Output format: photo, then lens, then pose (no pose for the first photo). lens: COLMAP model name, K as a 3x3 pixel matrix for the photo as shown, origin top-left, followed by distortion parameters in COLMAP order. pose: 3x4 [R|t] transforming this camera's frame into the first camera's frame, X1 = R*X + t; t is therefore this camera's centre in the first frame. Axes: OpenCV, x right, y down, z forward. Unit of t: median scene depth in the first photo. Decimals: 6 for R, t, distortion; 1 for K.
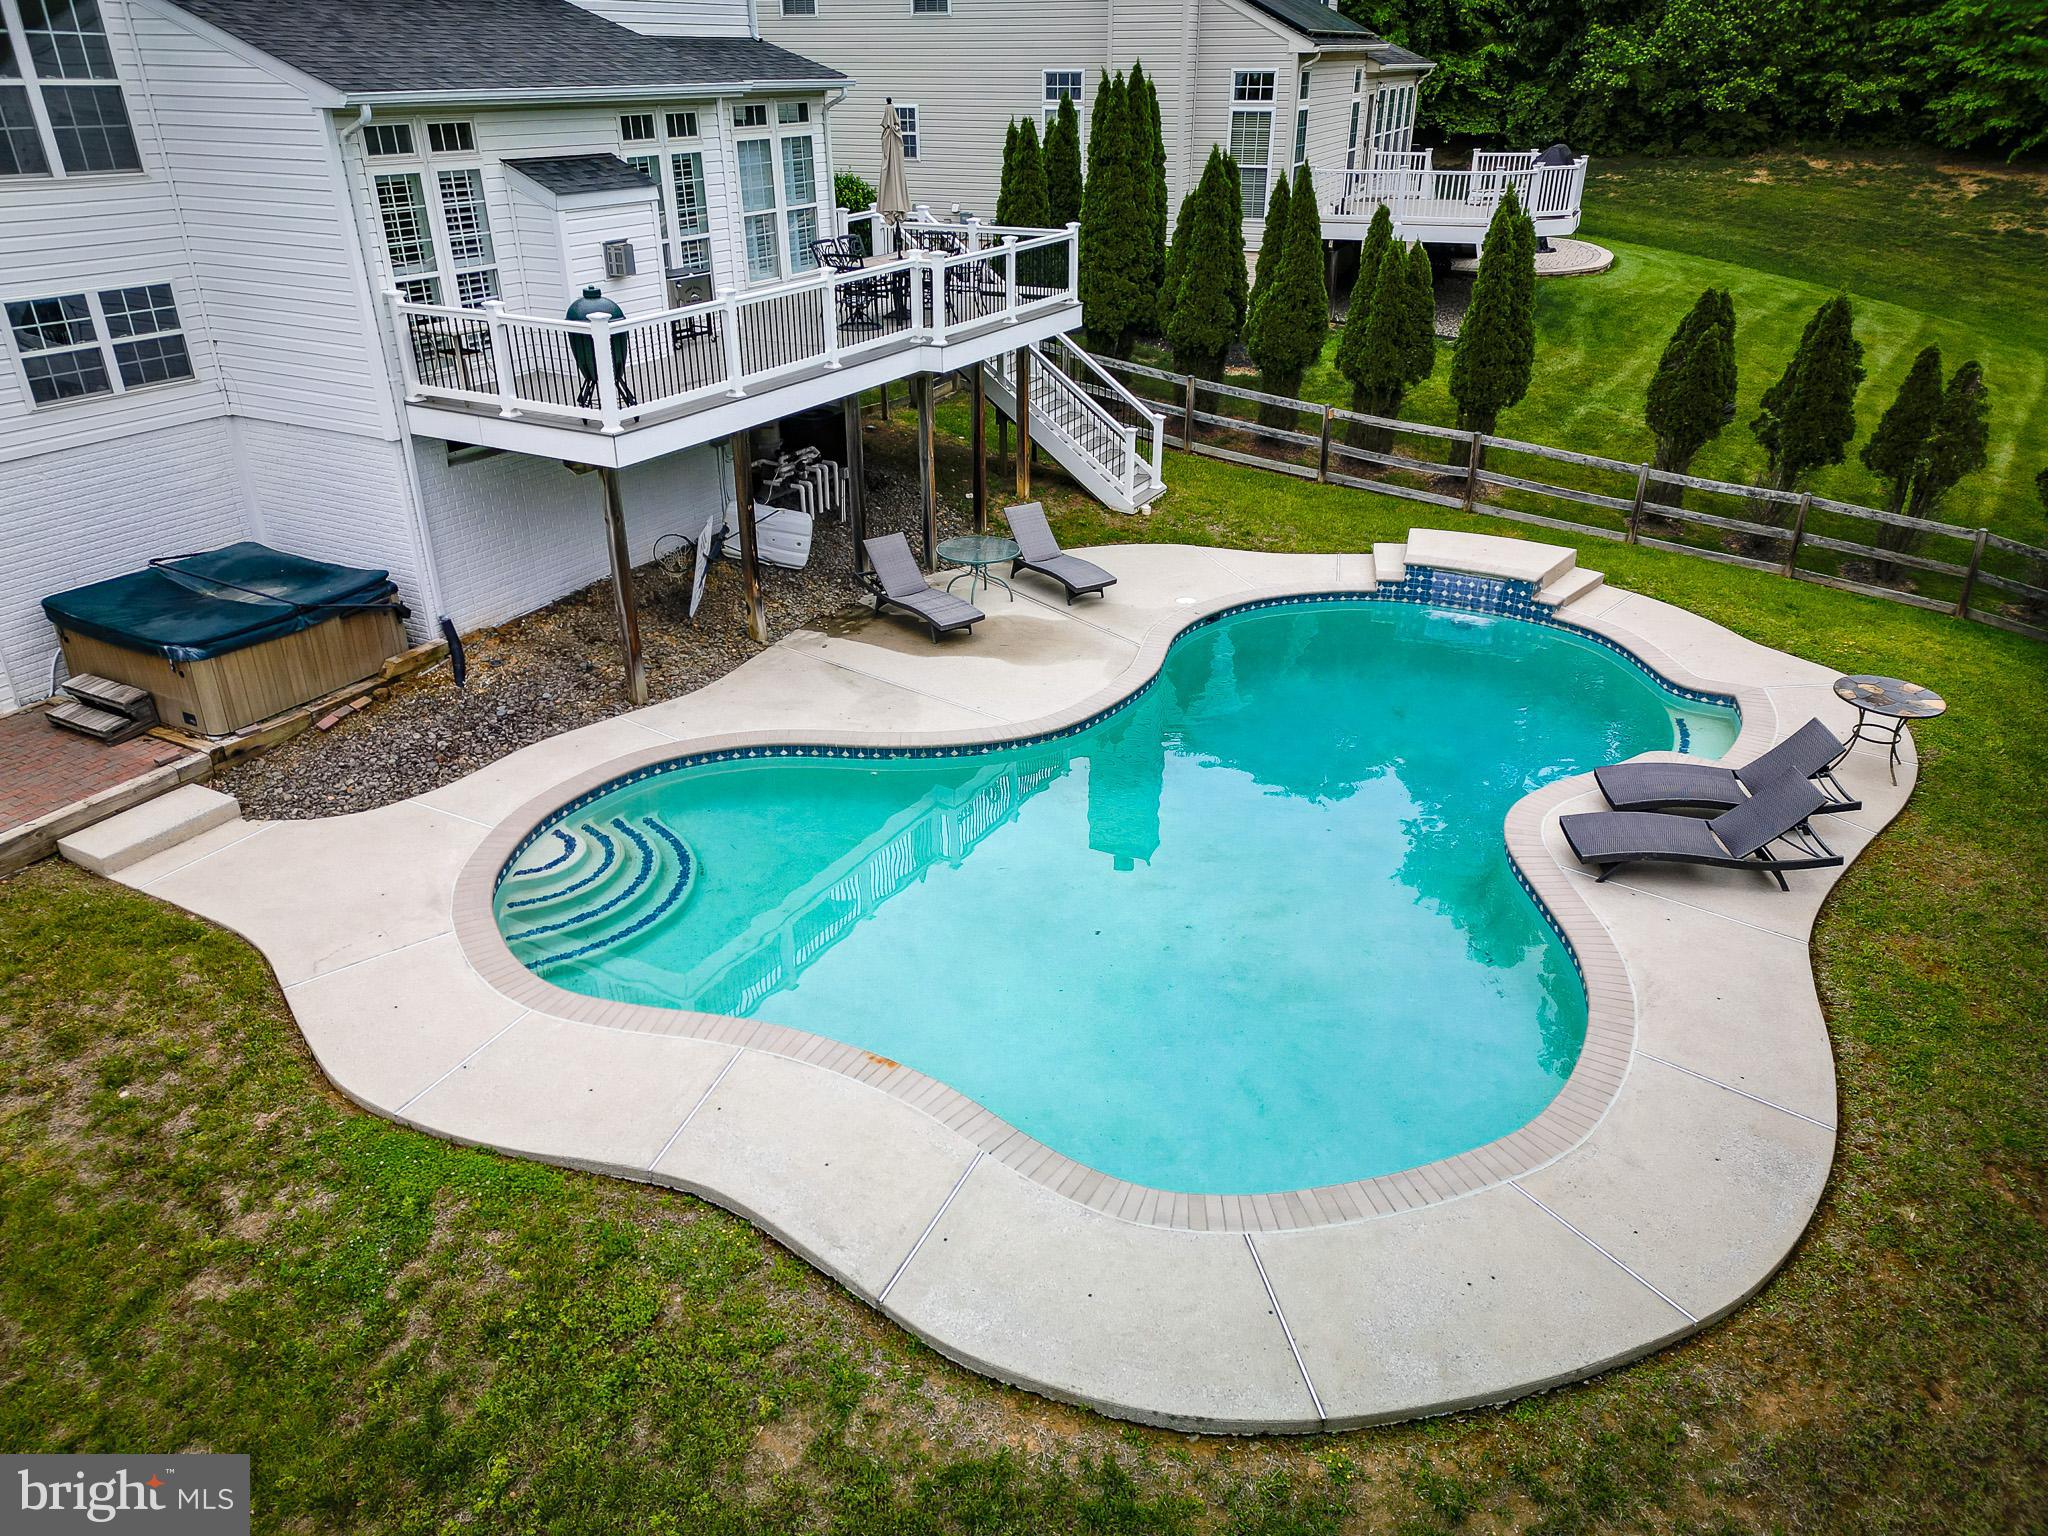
lens RADIAL K [[1446.7, 0, 1012.8], [0, 1446.7, 754.4], [0, 0, 1]] dist [0.057276, -0.033604]
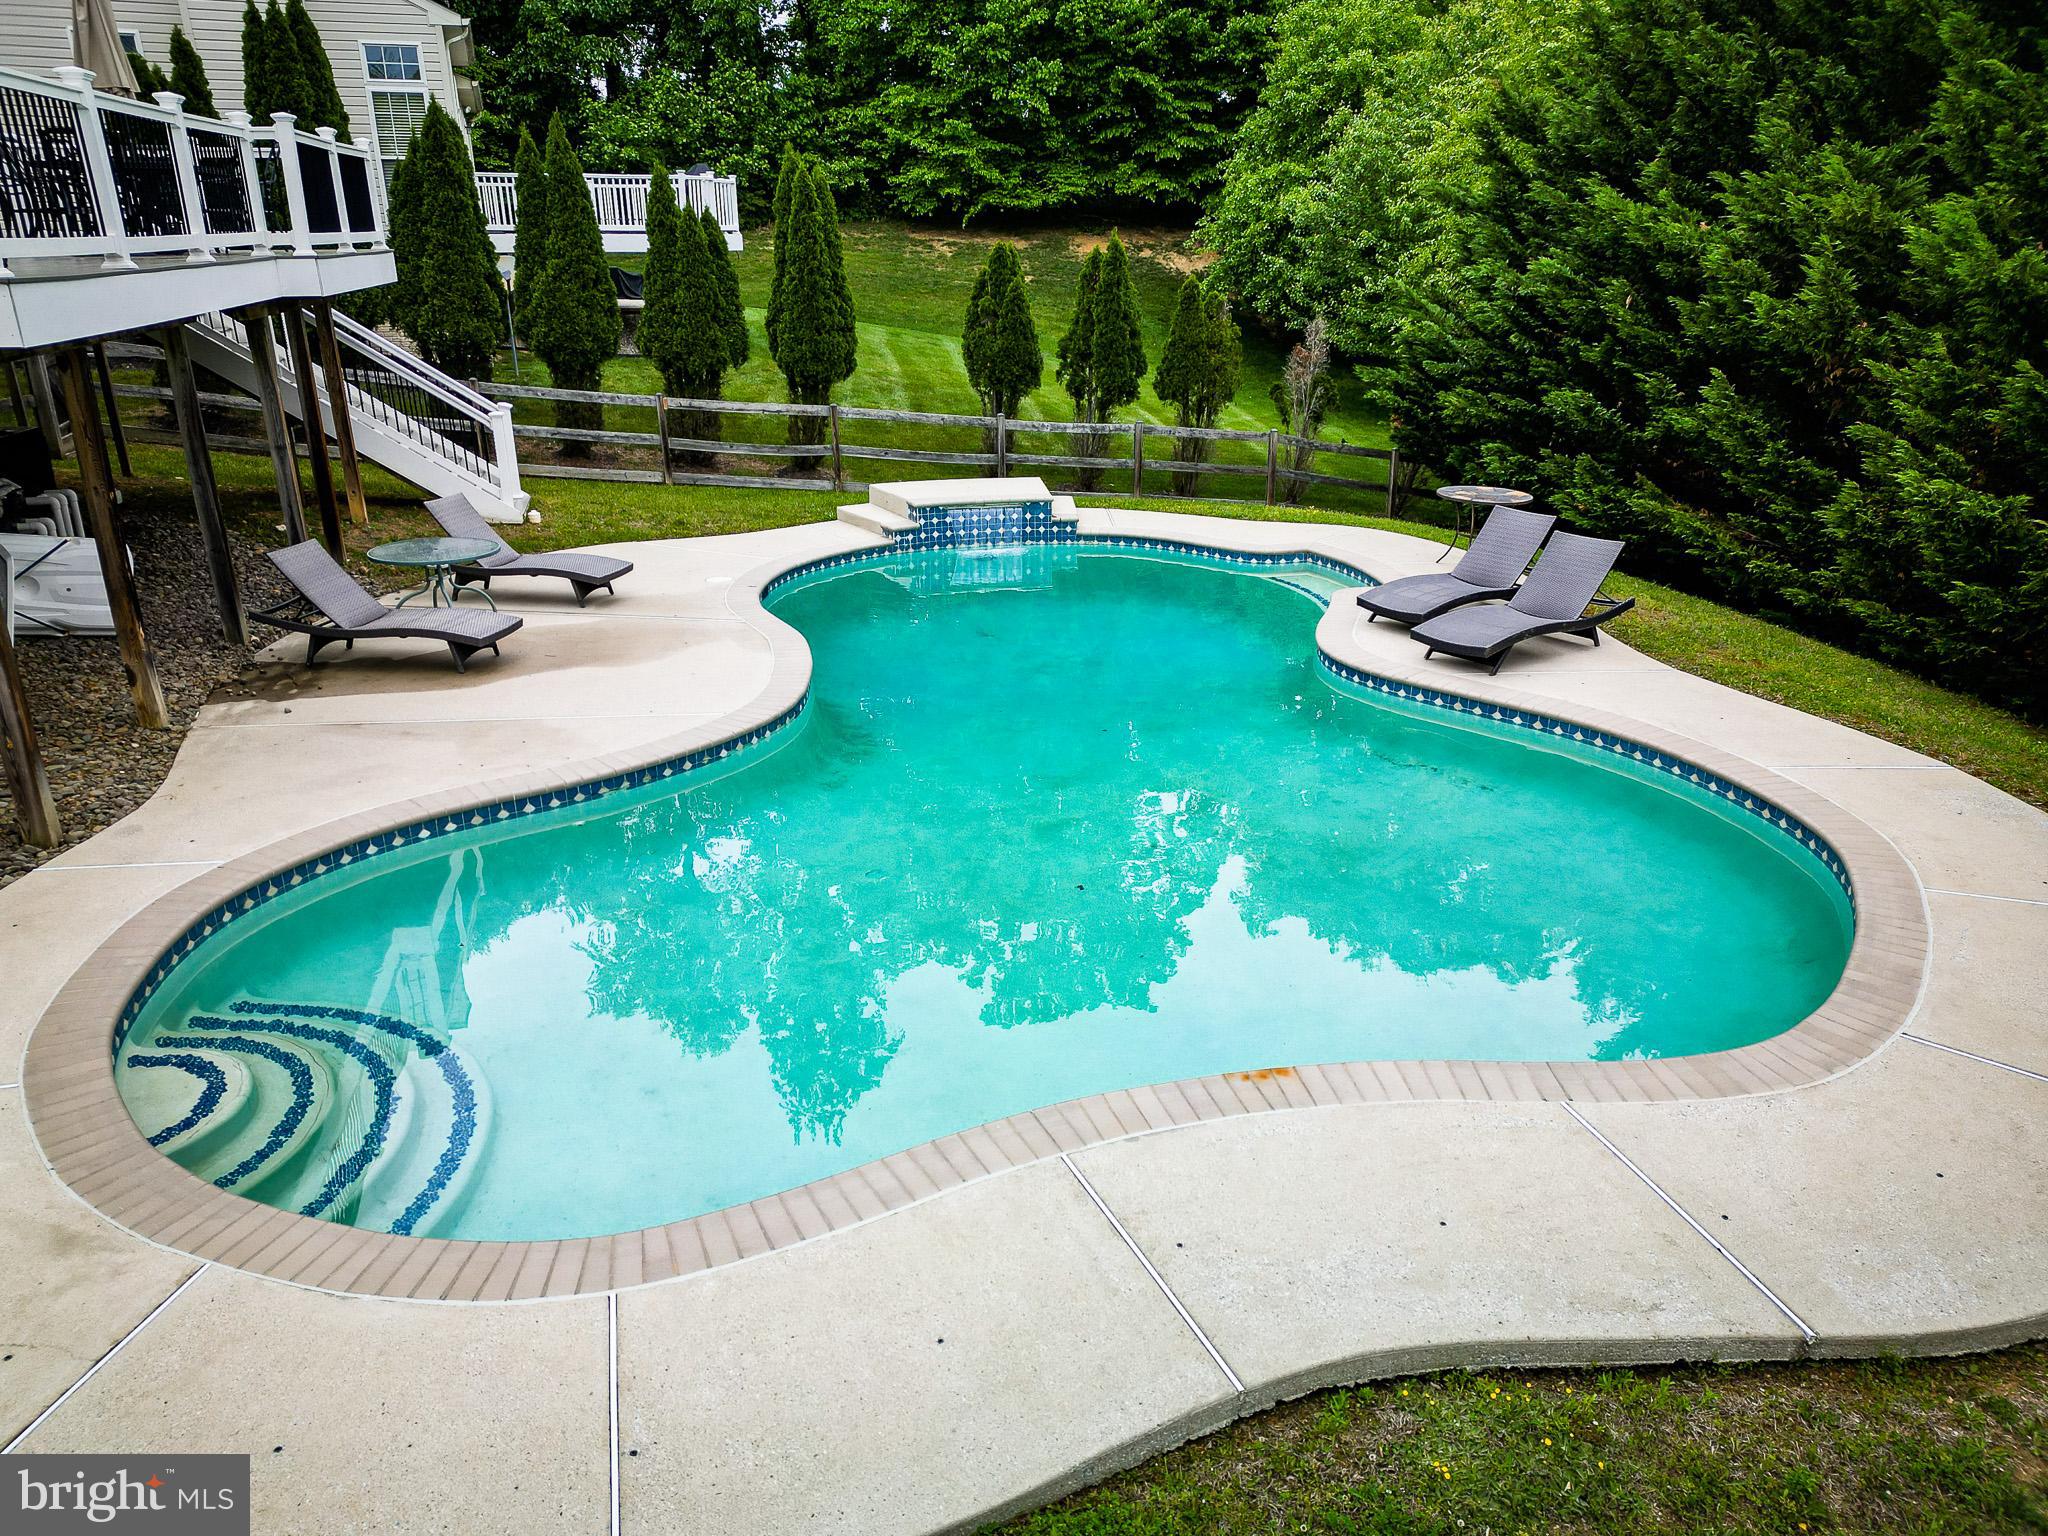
lens RADIAL K [[1446.7, 0, 1012.0], [0, 1446.7, 760.5], [0, 0, 1]] dist [0.057276, -0.033604]
pose [[0.748903, -0.227426, 0.622432, -0.282030], [0.285023, 0.958493, 0.007280, 0.028457], [-0.598253, 0.171956, 0.782640, 0.311900]]
